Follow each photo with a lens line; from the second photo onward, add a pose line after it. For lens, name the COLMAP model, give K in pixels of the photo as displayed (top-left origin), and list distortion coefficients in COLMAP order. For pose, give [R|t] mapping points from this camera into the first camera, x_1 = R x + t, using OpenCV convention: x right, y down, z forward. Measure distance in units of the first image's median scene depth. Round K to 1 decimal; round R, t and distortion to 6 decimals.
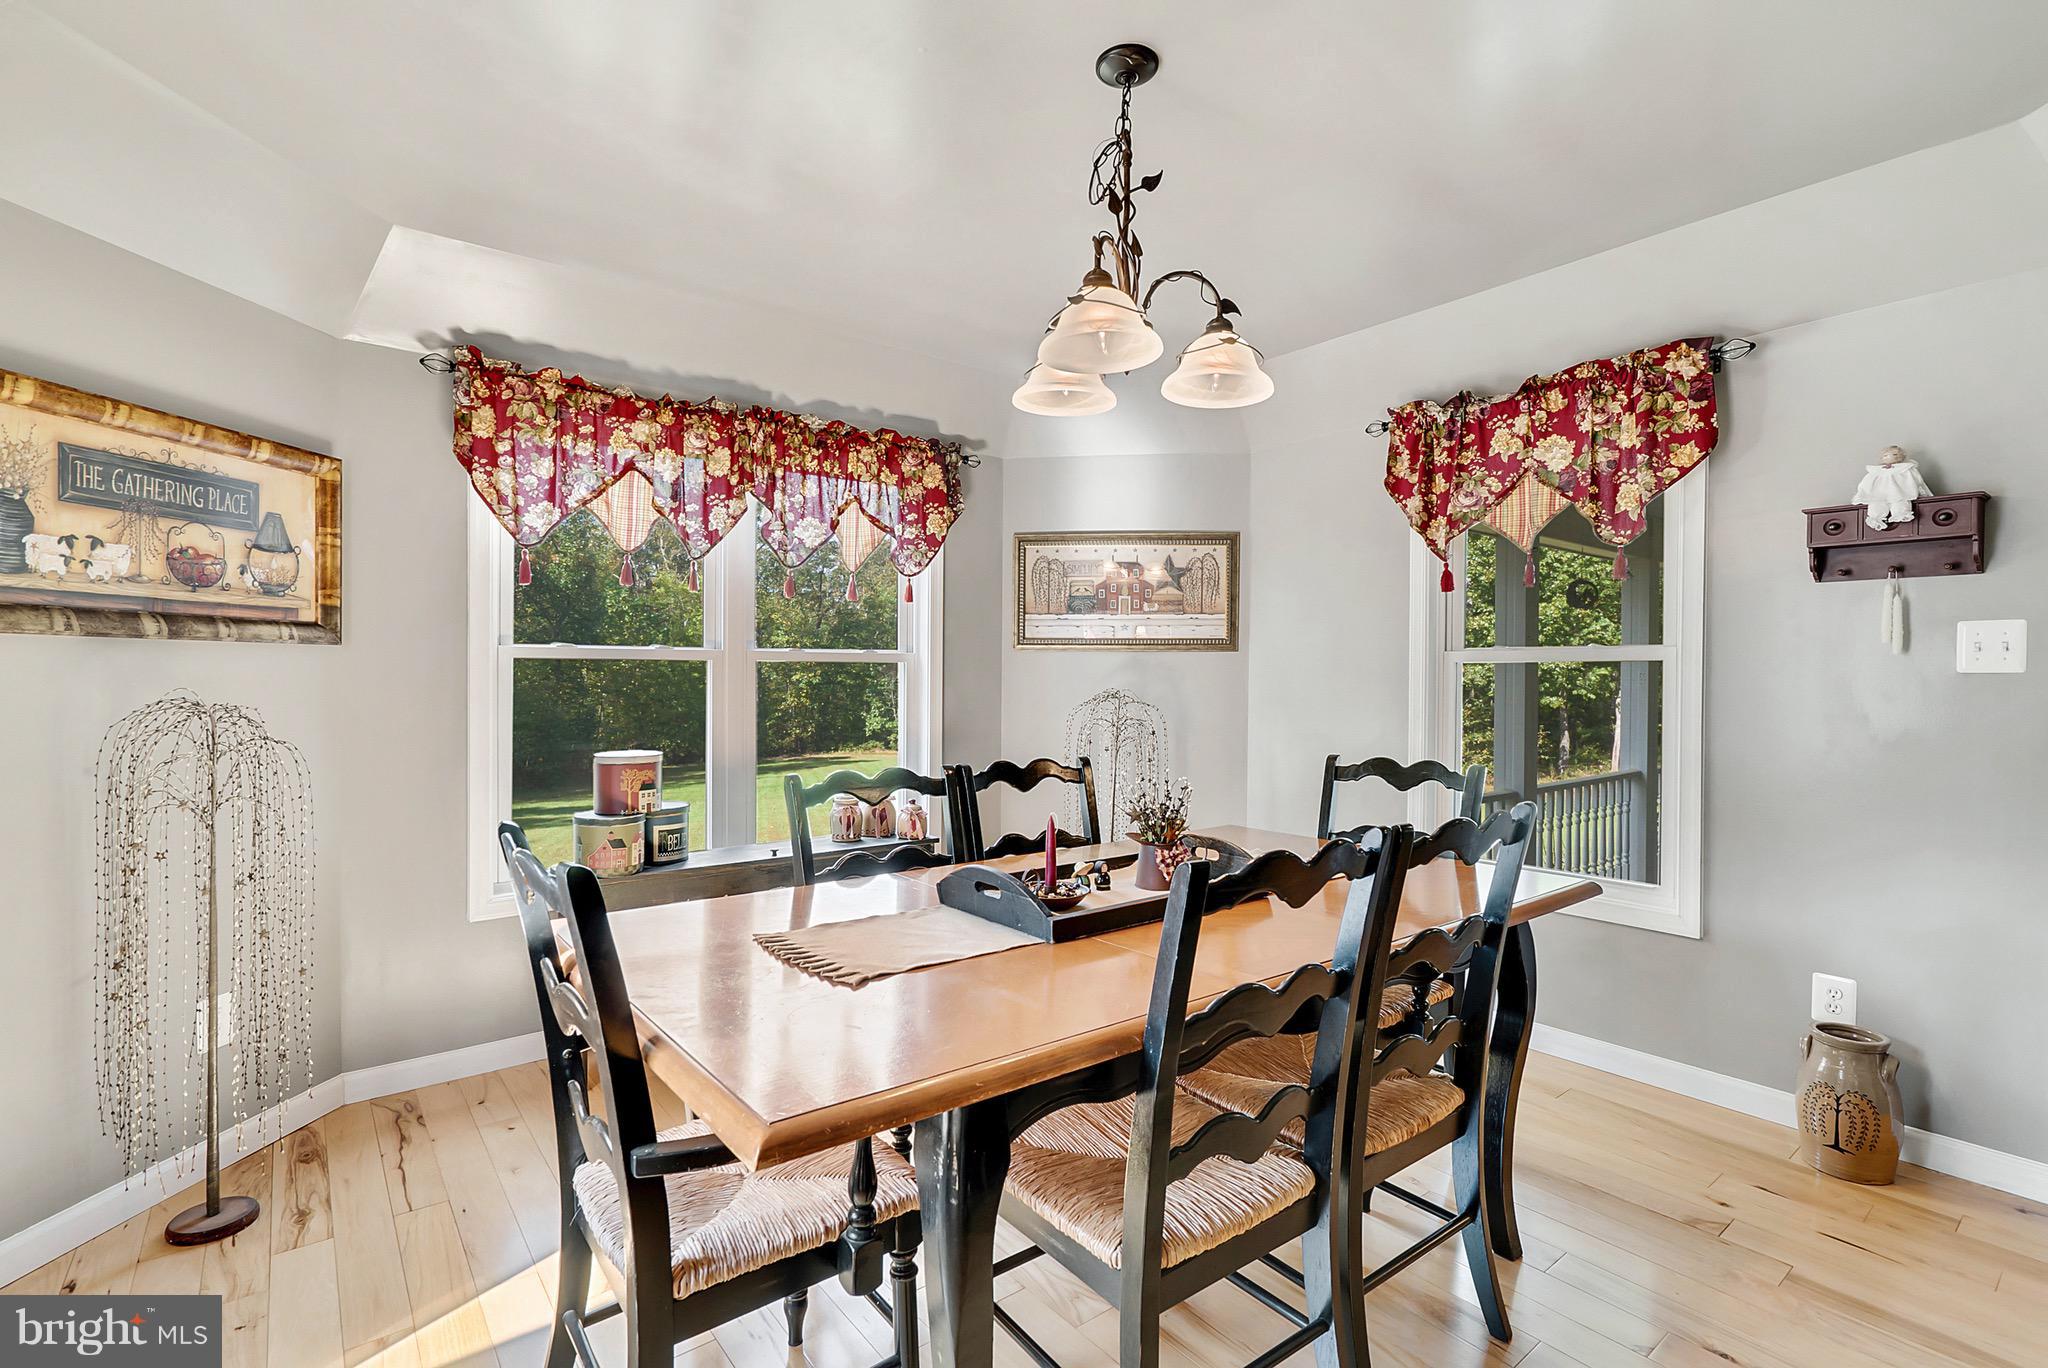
lens RADIAL K [[958.2, 0, 1001.5], [0, 958.2, 679.1], [0, 0, 1]] dist [0.002601, 0.002205]
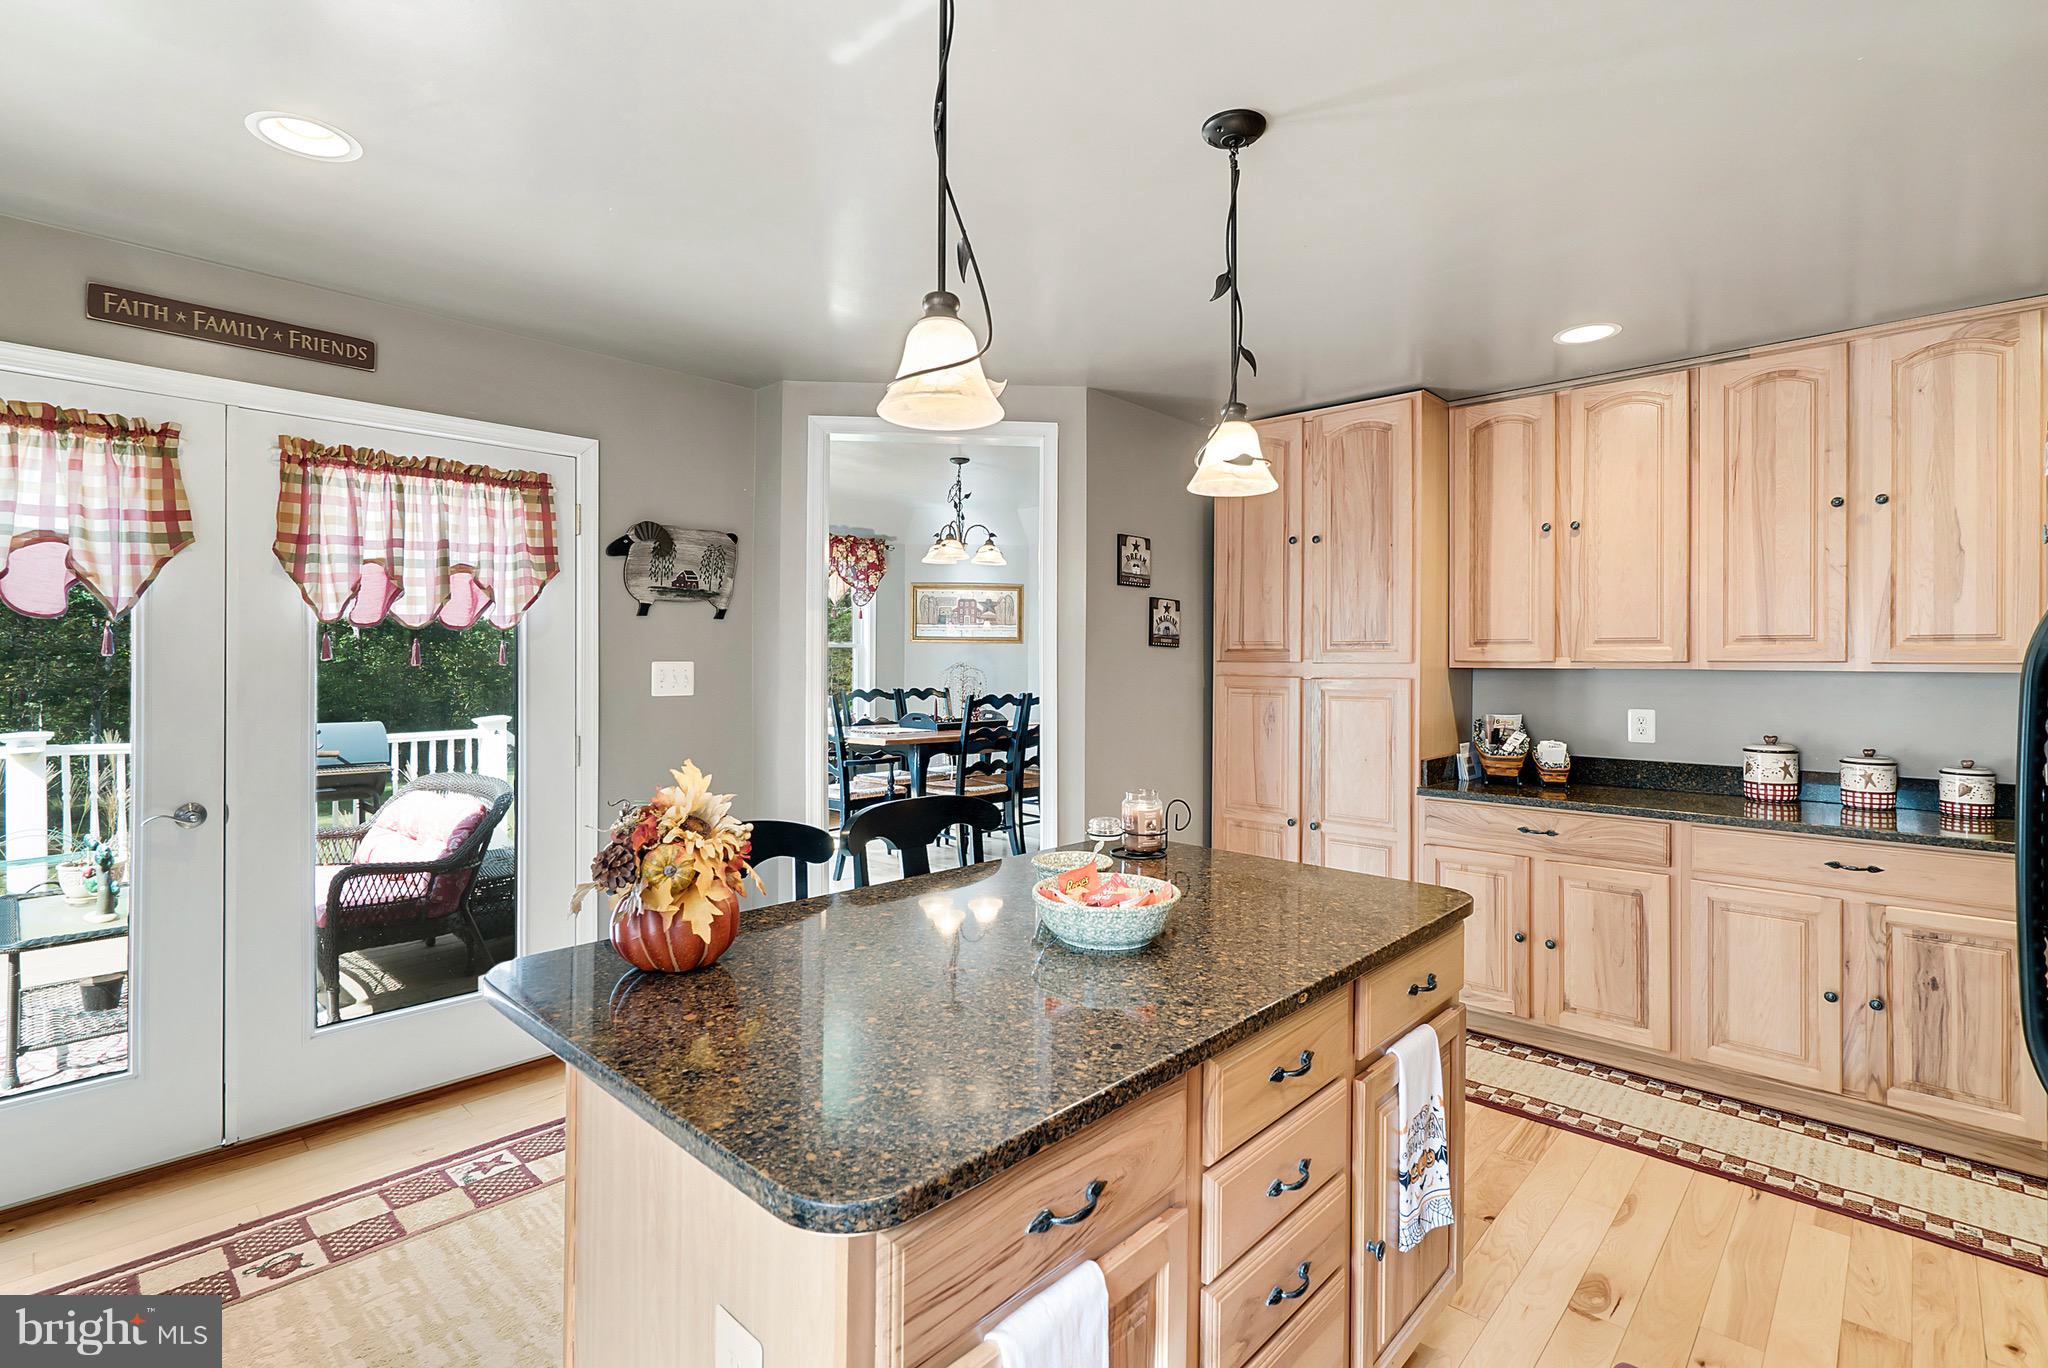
lens RADIAL K [[958.2, 0, 1033.4], [0, 958.2, 653.9], [0, 0, 1]] dist [0.002601, 0.002205]
pose [[0.984738, 0.000635, 0.174042, -0.100721], [0.001113, 0.999950, -0.009948, 0.015943], [-0.174039, 0.009990, 0.984688, -1.200962]]
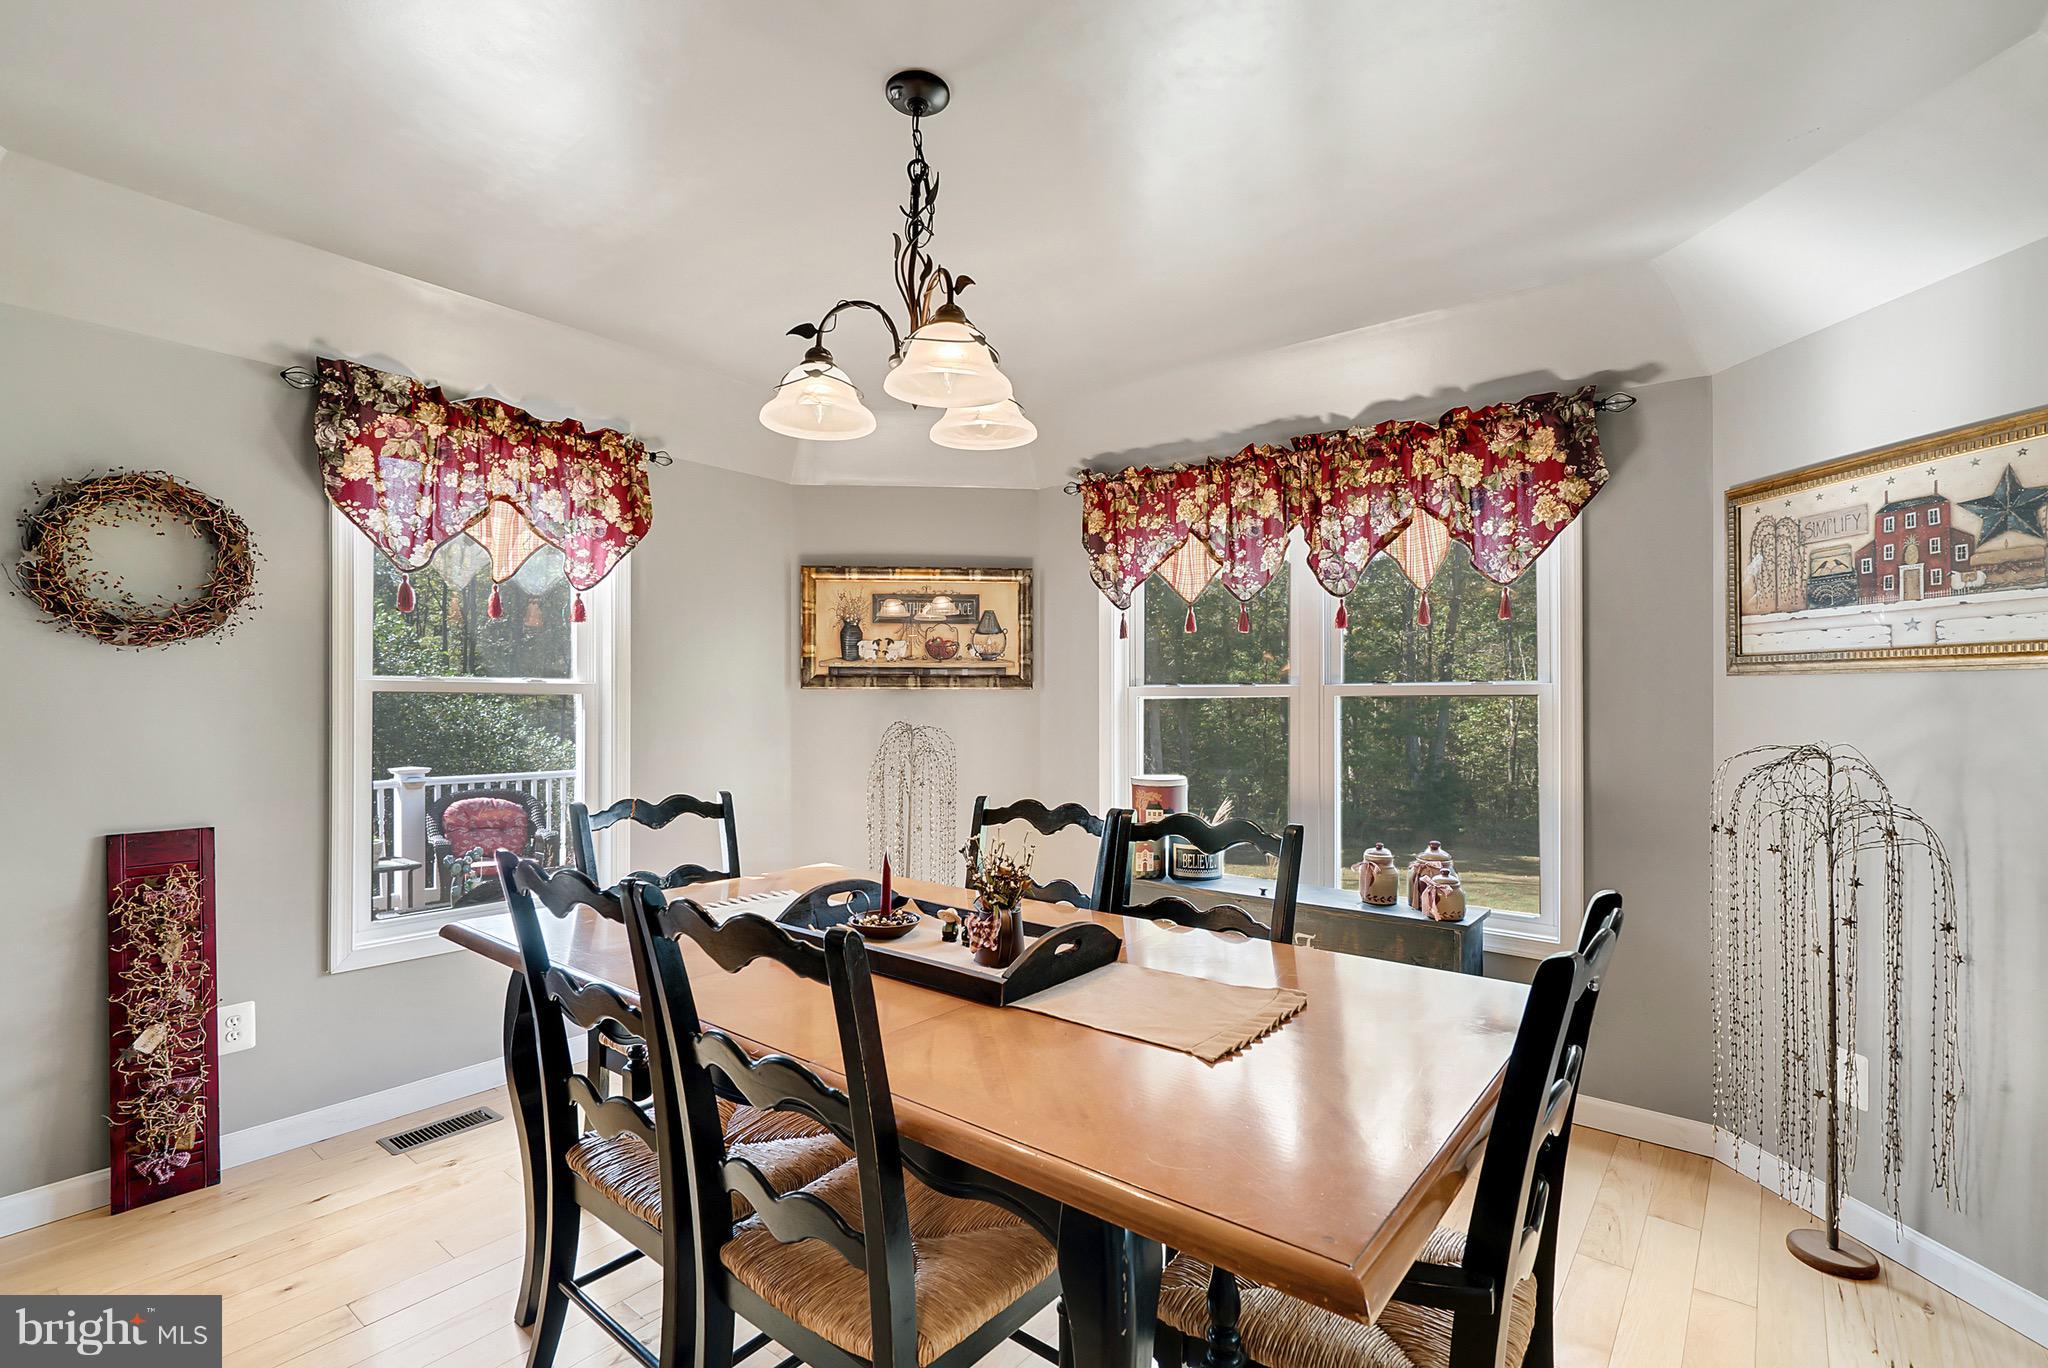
lens RADIAL K [[958.2, 0, 1010.7], [0, 958.2, 698.1], [0, 0, 1]] dist [0.002601, 0.002205]
pose [[0.235139, -0.007004, -0.971937, 0.634428], [-0.008890, 0.999917, -0.009356, -0.006314], [0.971921, 0.010840, 0.235057, 0.493328]]
